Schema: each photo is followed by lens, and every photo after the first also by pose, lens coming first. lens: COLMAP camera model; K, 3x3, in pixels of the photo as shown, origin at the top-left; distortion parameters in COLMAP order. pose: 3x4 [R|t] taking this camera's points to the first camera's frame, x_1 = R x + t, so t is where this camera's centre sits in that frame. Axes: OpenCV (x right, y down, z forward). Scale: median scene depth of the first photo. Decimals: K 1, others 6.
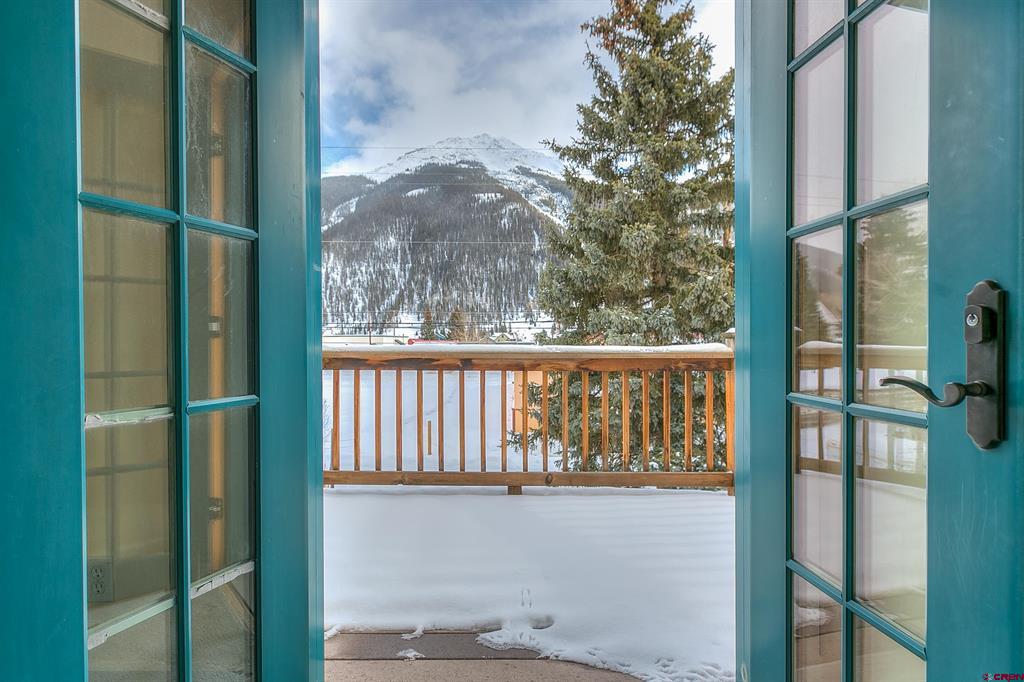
lens RADIAL K [[473.5, 0, 512.2], [0, 473.5, 347.6], [0, 0, 1]] dist [-0.000374, -0.000206]
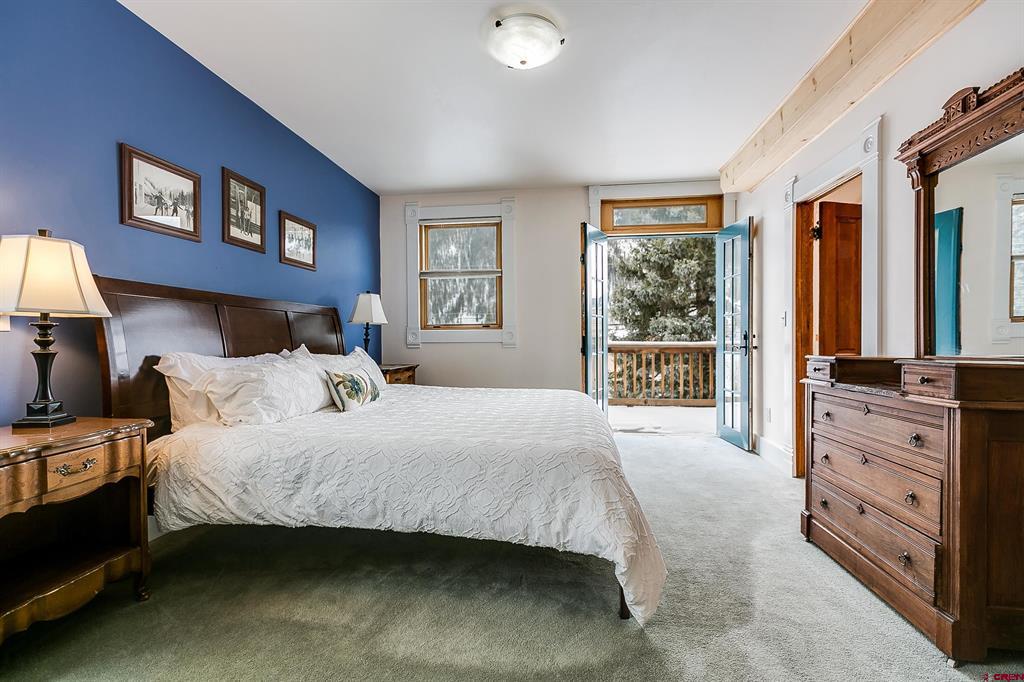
lens RADIAL K [[442.8, 0, 514.0], [0, 442.8, 346.4], [0, 0, 1]] dist [-0.000032, -0.000039]
pose [[0.994430, -0.001478, -0.105393, -0.105712], [0.001600, 0.999998, 0.001073, 0.004499], [0.105391, -0.001236, 0.994430, -0.374003]]
